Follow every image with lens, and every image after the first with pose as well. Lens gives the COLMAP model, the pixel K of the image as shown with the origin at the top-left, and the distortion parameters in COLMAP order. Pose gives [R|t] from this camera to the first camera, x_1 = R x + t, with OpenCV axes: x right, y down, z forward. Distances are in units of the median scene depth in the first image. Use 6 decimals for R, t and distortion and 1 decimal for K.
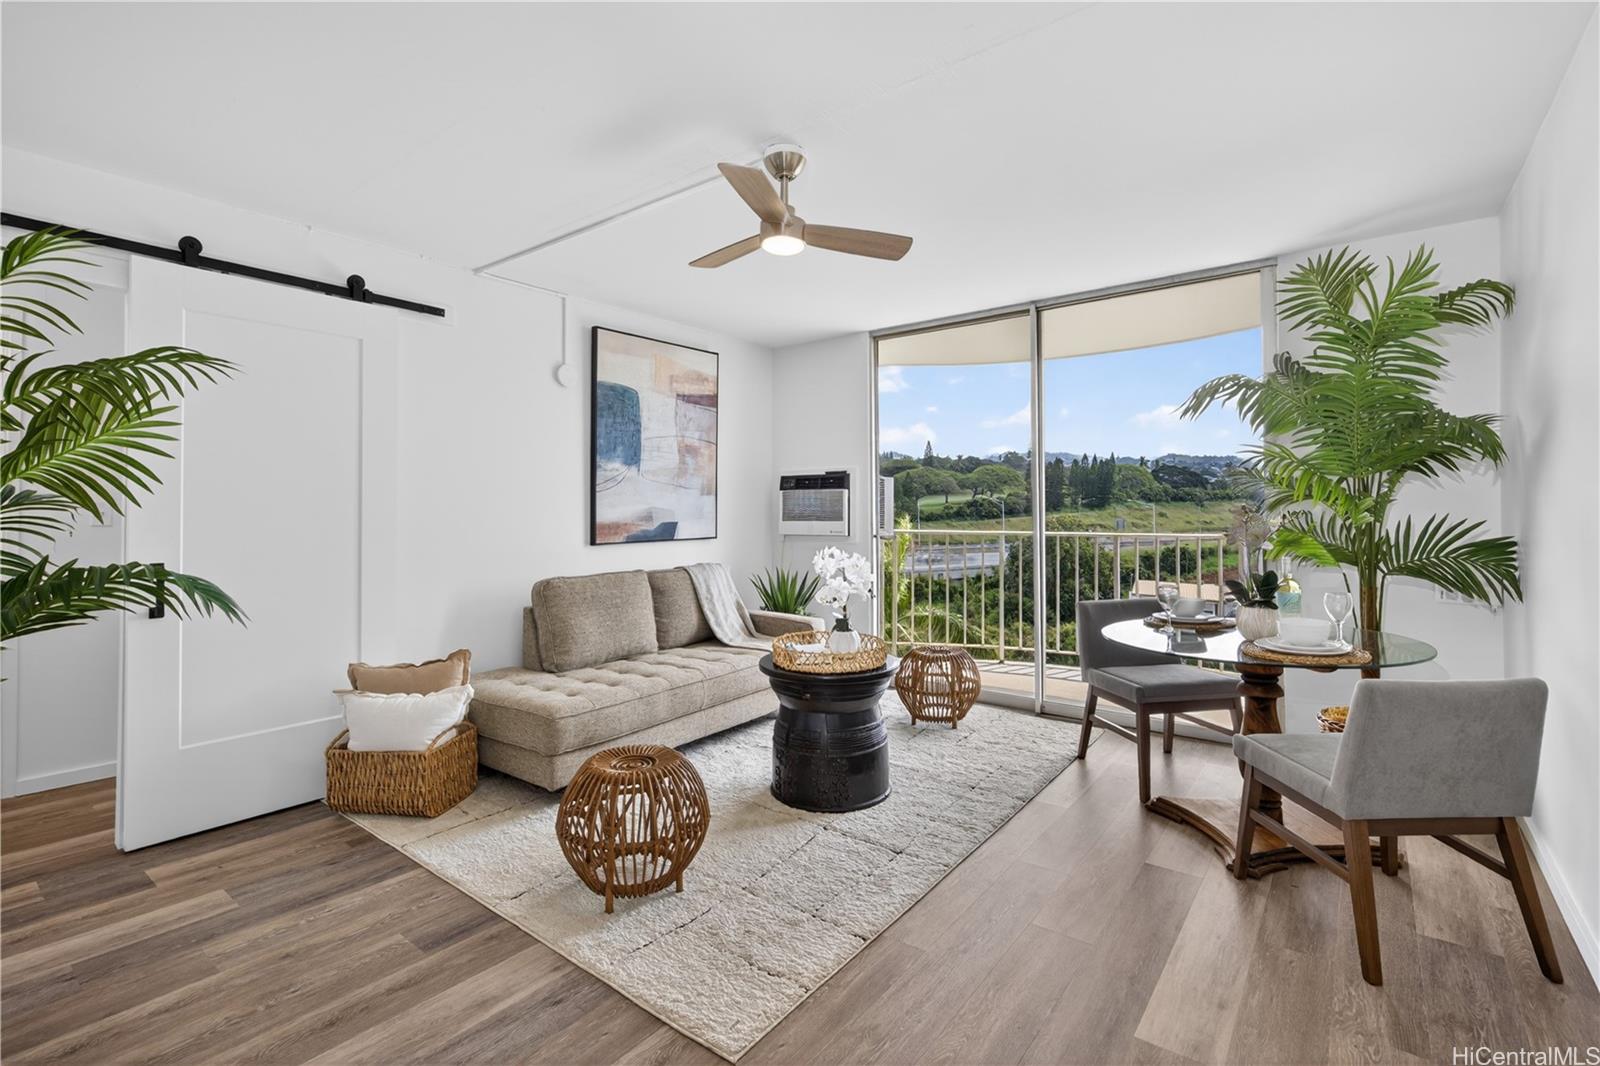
lens RADIAL K [[720.7, 0, 792.4], [0, 720.7, 499.7], [0, 0, 1]] dist [0.001123, 0.000243]
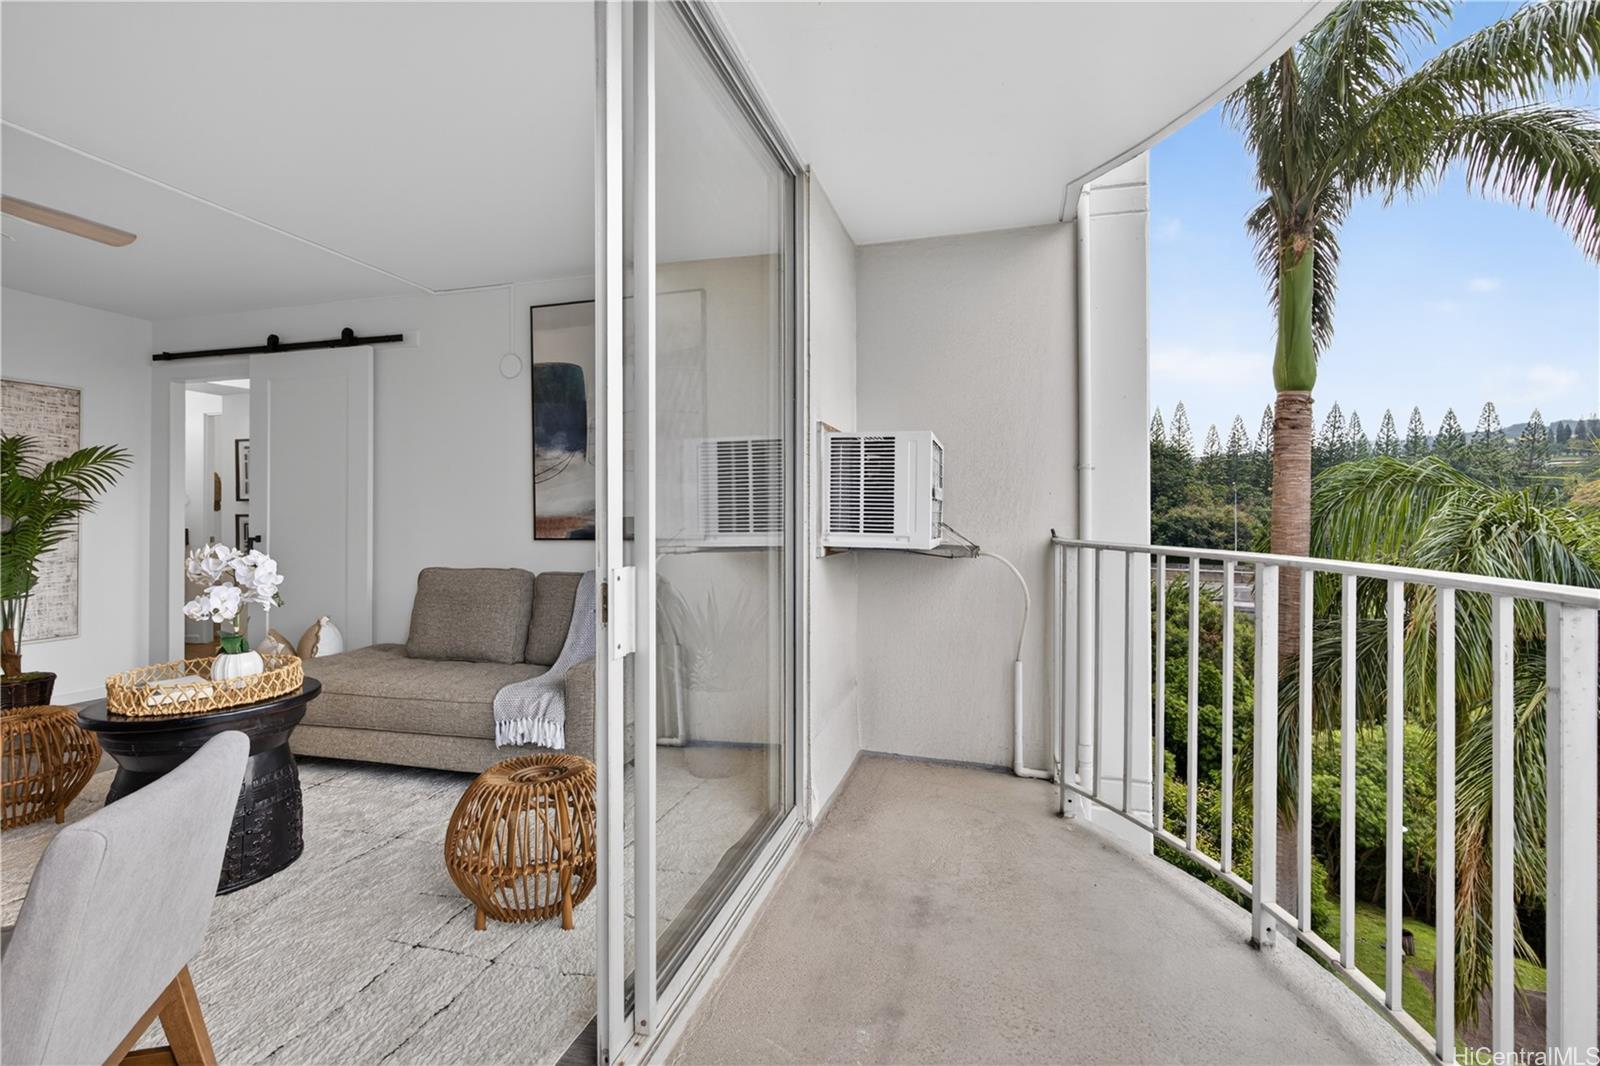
lens RADIAL K [[721.3, 0, 799.4], [0, 721.3, 514.1], [0, 0, 1]] dist [-0.002258, -0.000348]
pose [[0.389930, -0.007457, -0.920814, 0.886624], [0.010321, 0.999940, -0.003728, 0.044643], [0.920787, -0.008050, 0.389983, 1.163499]]
